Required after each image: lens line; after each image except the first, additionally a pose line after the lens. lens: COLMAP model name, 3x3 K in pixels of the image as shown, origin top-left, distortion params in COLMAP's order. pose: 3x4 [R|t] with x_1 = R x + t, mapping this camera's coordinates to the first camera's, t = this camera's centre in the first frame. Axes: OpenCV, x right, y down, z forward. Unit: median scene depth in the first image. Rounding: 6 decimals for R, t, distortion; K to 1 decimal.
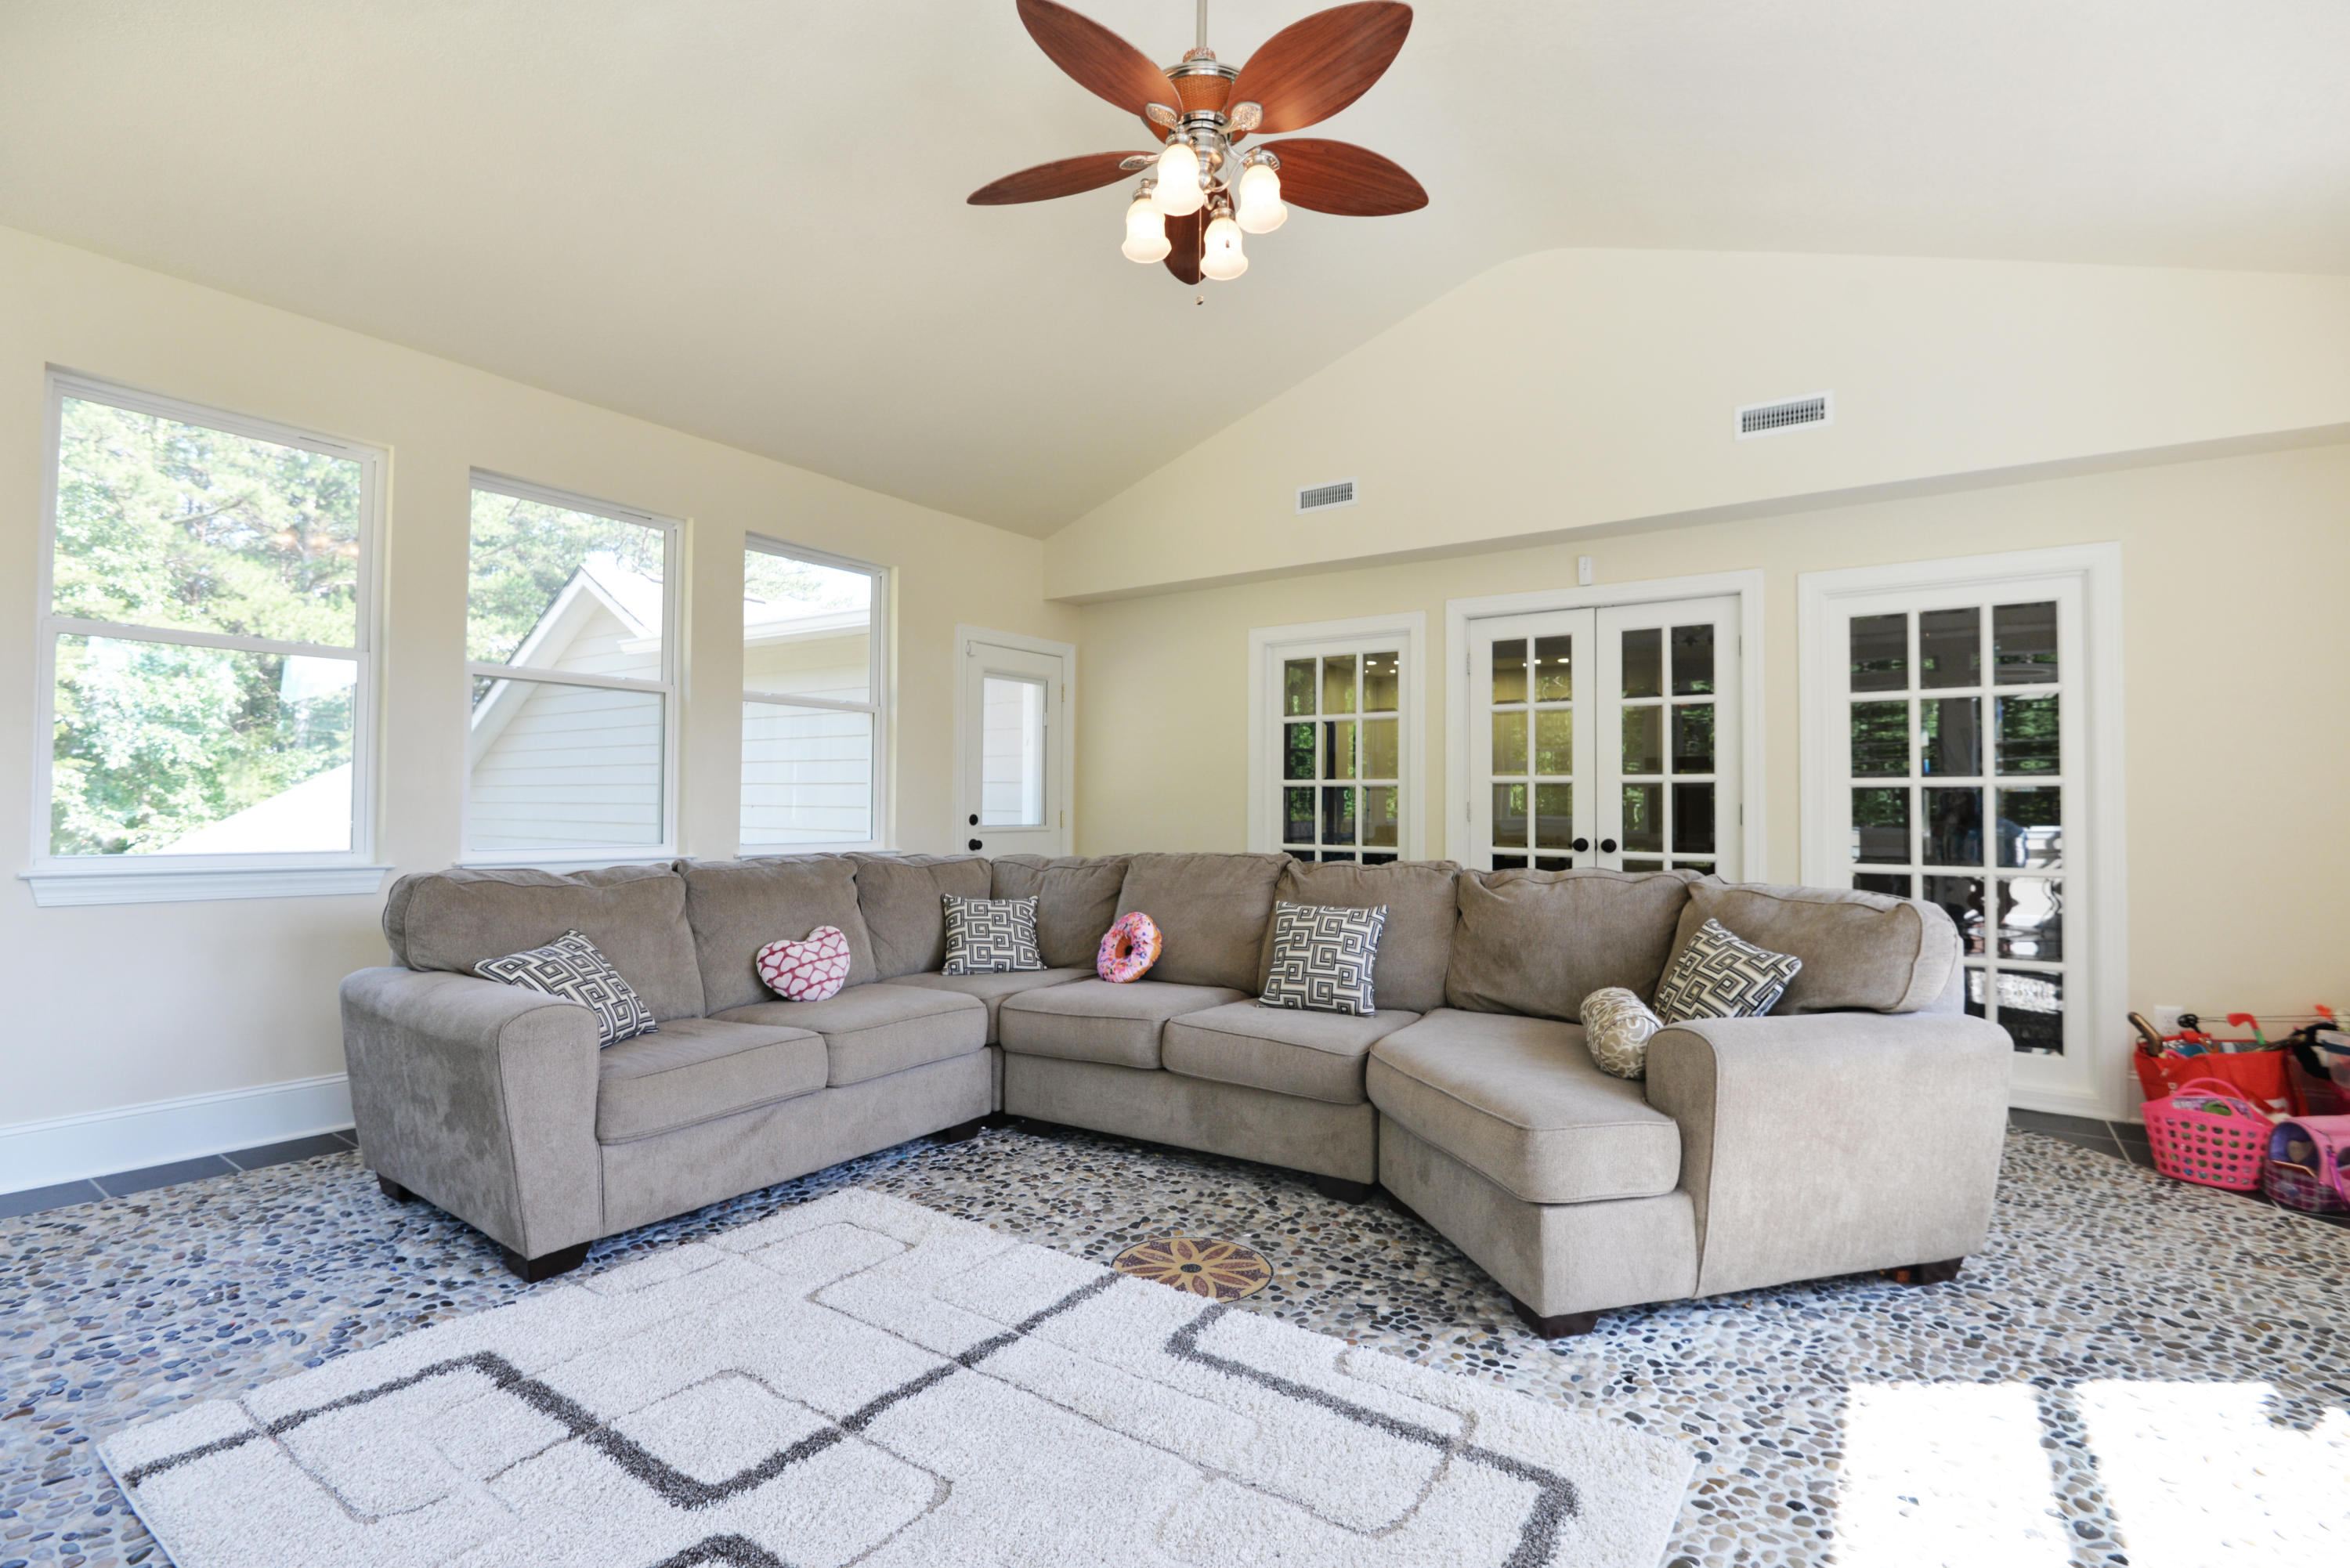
lens RADIAL K [[1074.6, 0, 1174.3], [0, 1074.6, 777.7], [0, 0, 1]] dist [-0.005432, -0.007779]
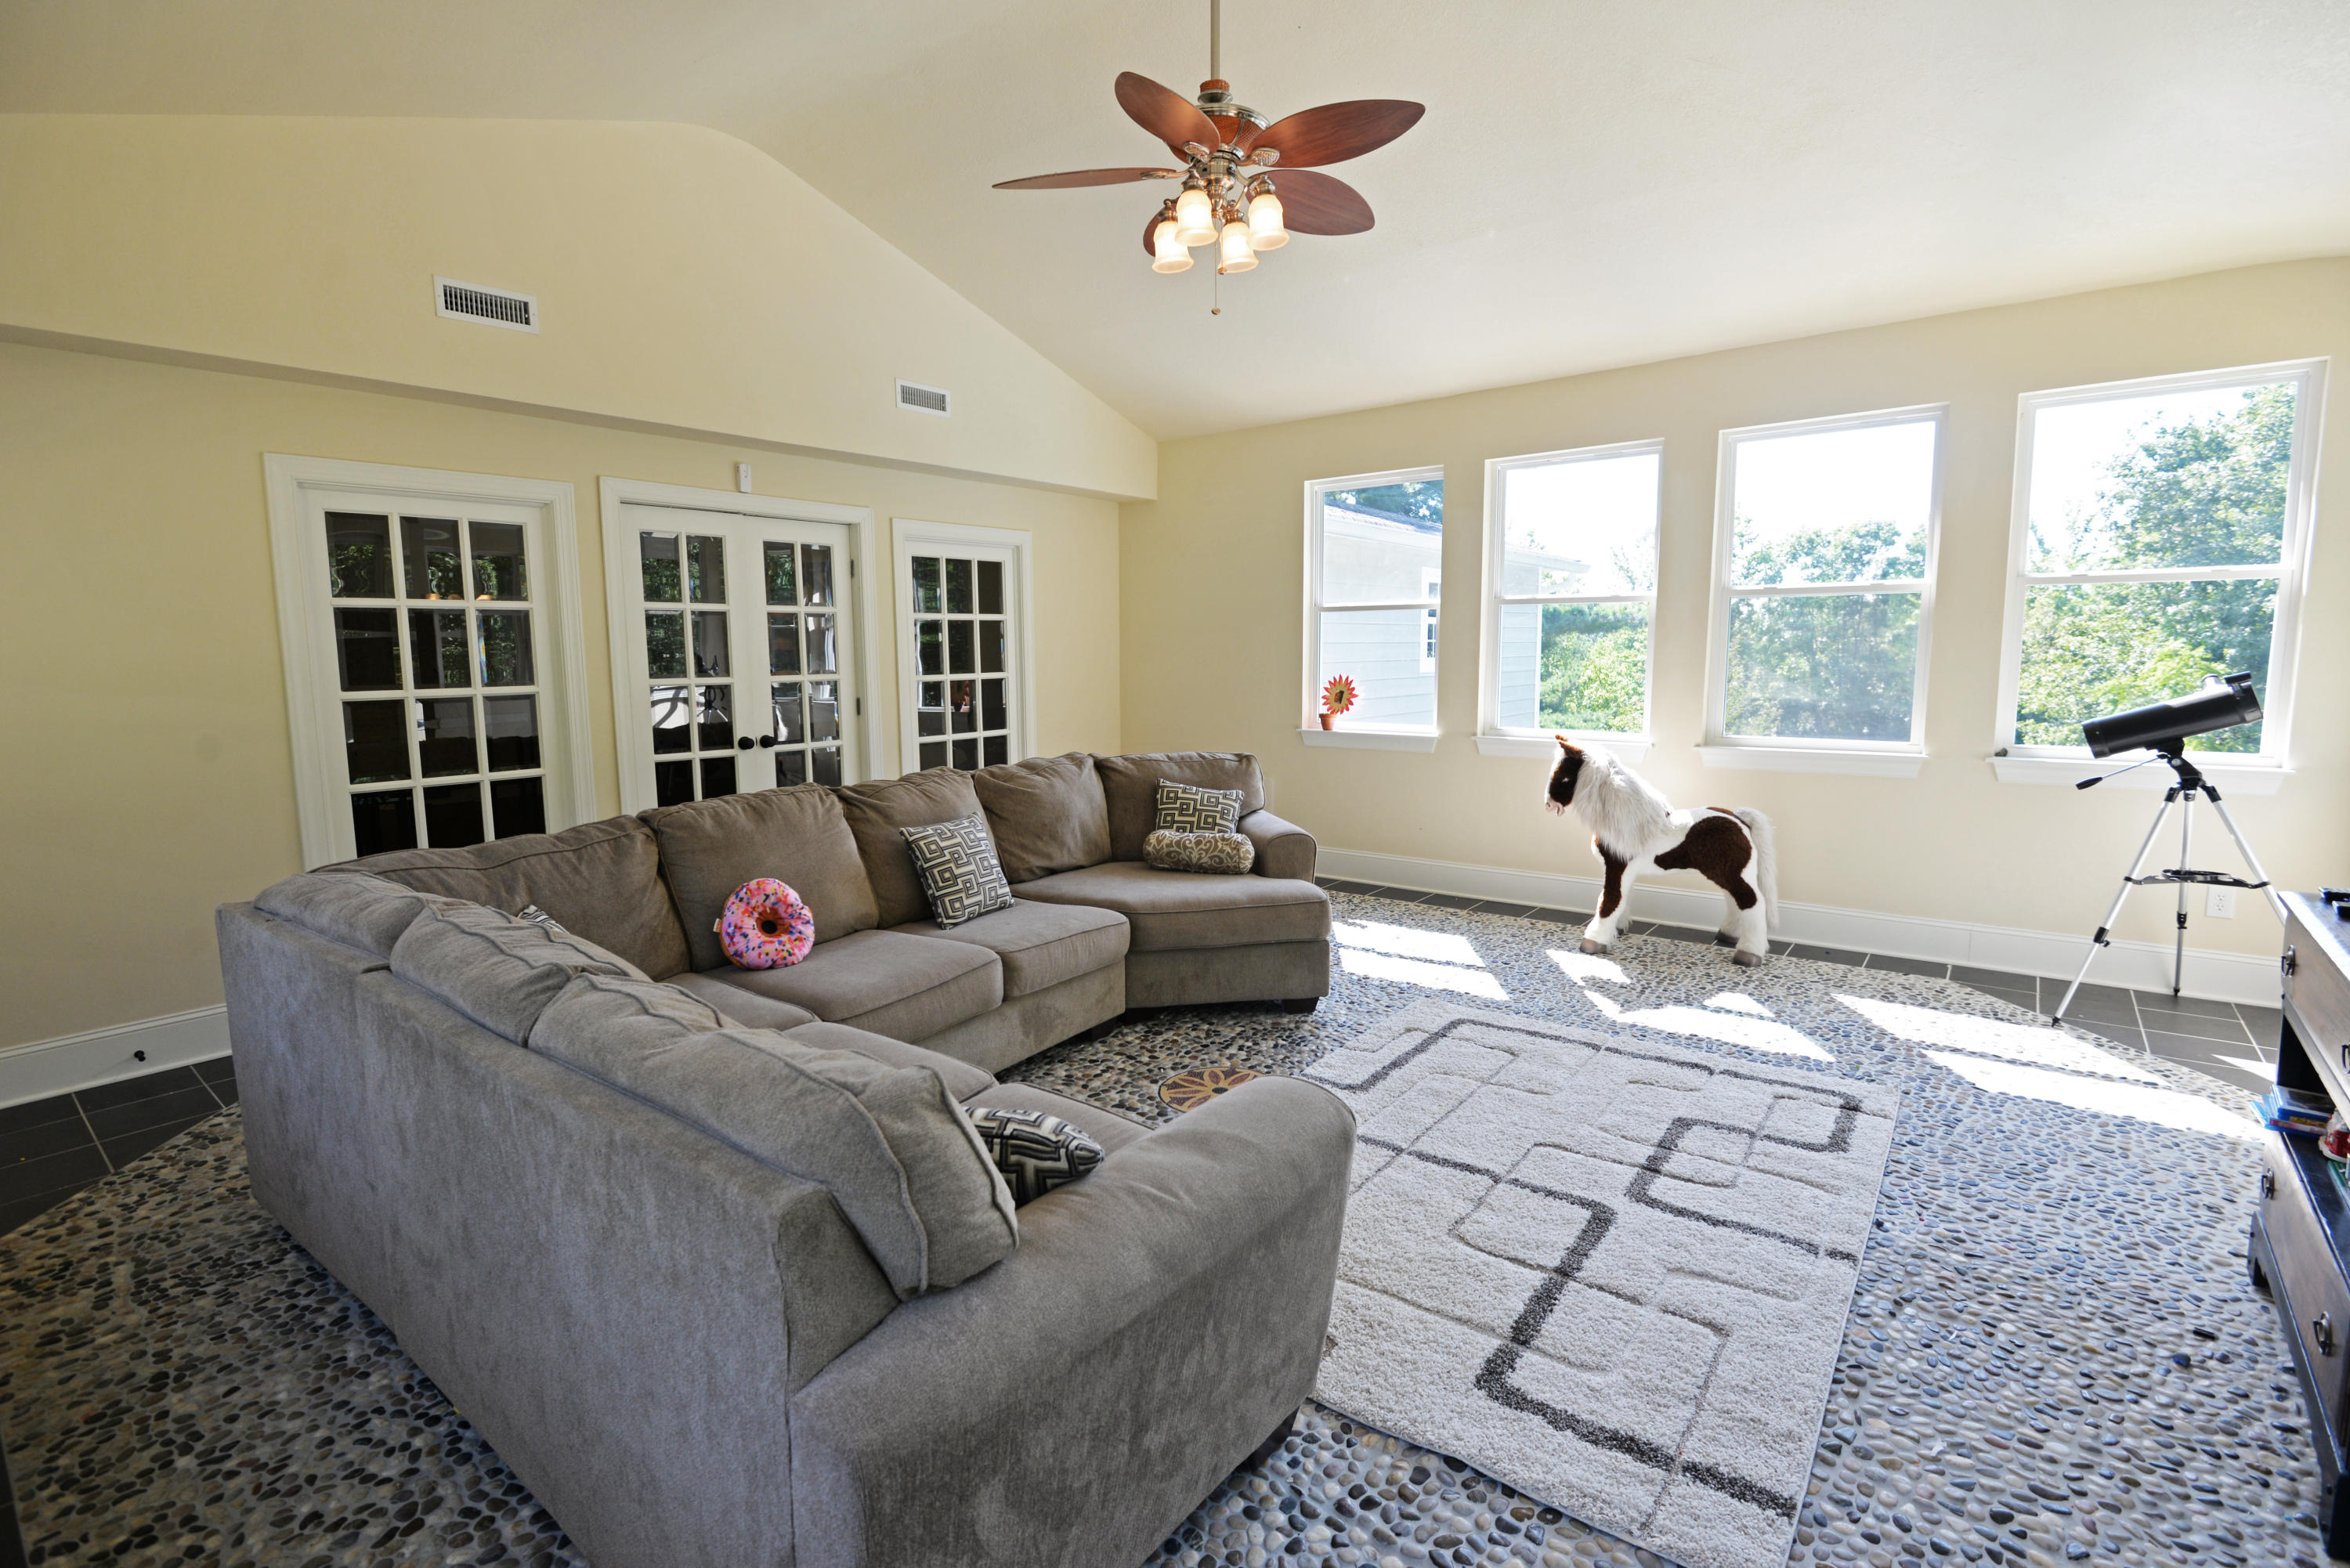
lens RADIAL K [[1074.6, 0, 1174.3], [0, 1074.6, 777.7], [0, 0, 1]] dist [-0.005432, -0.007779]
pose [[0.067907, -0.104153, 0.992240, -0.735529], [0.018192, 0.994500, 0.103146, -0.009578], [-0.997526, 0.011047, 0.069428, 0.621075]]
